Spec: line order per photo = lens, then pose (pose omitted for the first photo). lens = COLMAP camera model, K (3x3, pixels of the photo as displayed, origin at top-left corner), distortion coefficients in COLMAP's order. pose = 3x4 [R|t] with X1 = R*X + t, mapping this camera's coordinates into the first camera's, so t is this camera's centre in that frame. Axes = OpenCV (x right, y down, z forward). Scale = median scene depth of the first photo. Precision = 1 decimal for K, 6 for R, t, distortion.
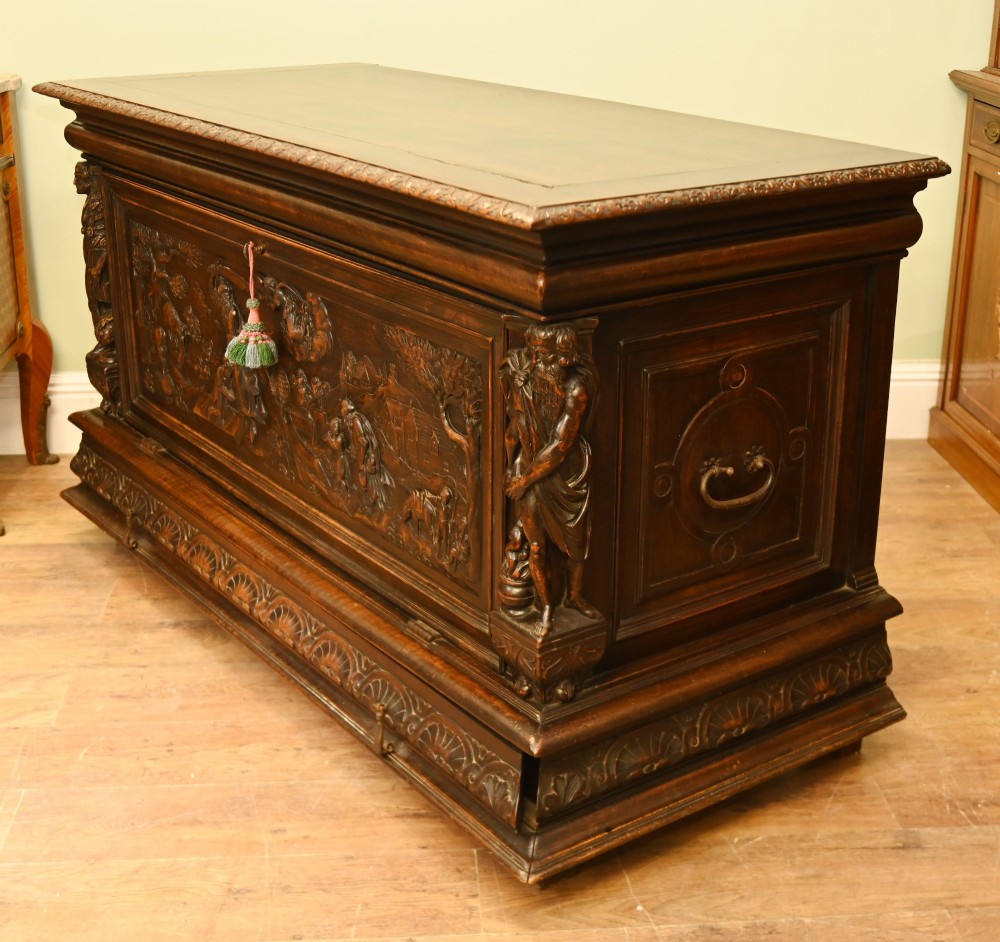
lens RADIAL K [[1506.8, 0, 538.2], [0, 1506.8, 459.0], [0, 0, 1]] dist [-0.089538, 0.000000]
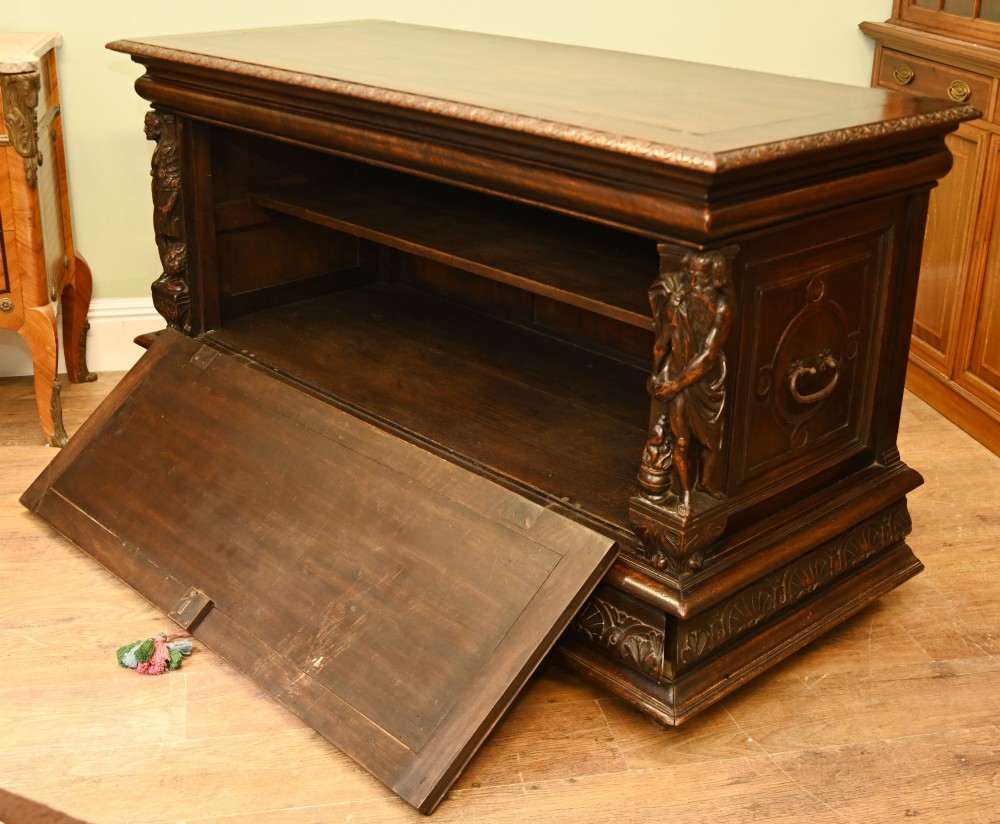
lens RADIAL K [[1310.1, 0, 495.5], [0, 1310.1, 400.8], [0, 0, 1]] dist [-0.083742, 0.000000]
pose [[0.994408, -0.035850, 0.099331, -0.222425], [0.032416, 0.998827, 0.035978, -0.013312], [-0.100504, -0.032557, 0.994404, -0.000899]]
